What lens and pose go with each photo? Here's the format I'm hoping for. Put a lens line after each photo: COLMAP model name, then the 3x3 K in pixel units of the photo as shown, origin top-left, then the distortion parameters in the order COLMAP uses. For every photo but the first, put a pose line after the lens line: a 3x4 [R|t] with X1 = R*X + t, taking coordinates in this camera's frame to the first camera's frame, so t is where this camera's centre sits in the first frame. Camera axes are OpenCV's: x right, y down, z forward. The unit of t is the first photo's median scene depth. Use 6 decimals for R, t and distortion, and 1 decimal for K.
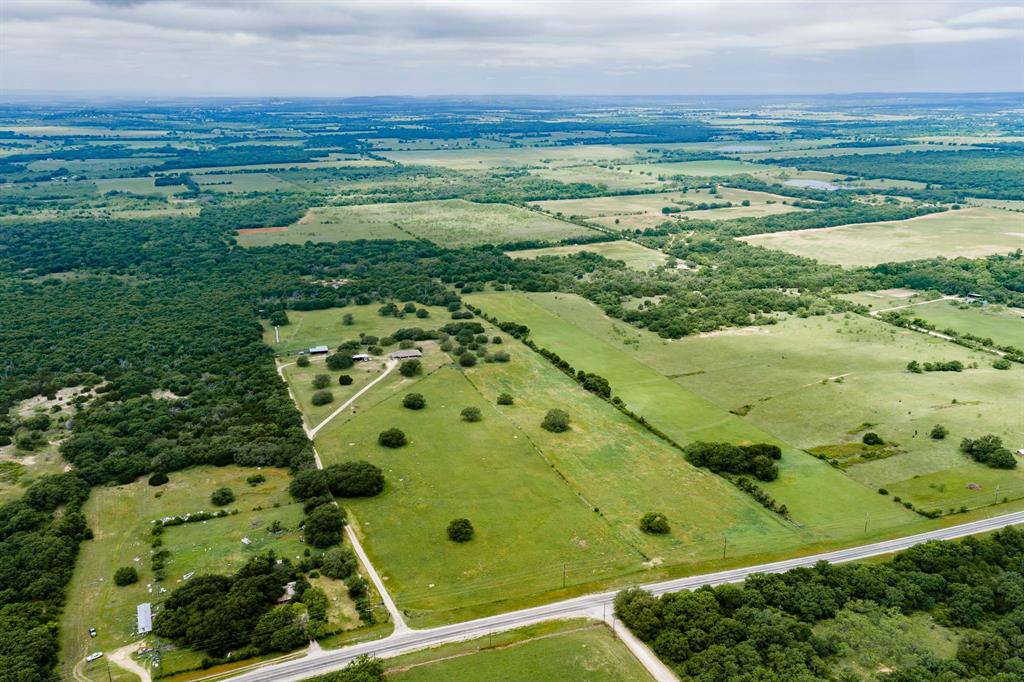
lens RADIAL K [[847.0, 0, 522.9], [0, 847.0, 342.7], [0, 0, 1]] dist [0.067889, -0.025259]
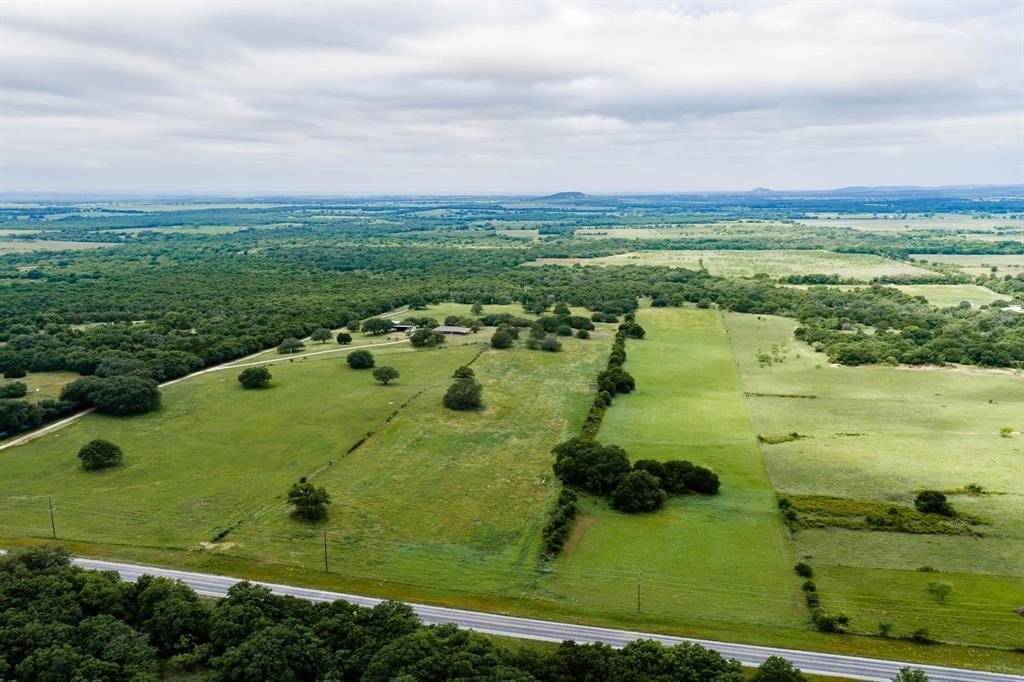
lens RADIAL K [[847.0, 0, 509.3], [0, 847.0, 334.7], [0, 0, 1]] dist [0.067889, -0.025259]
pose [[0.834789, 0.089332, -0.543275, 0.394665], [-0.153180, 0.985474, -0.073331, 0.076017], [0.528832, 0.144435, 0.836346, 0.357311]]
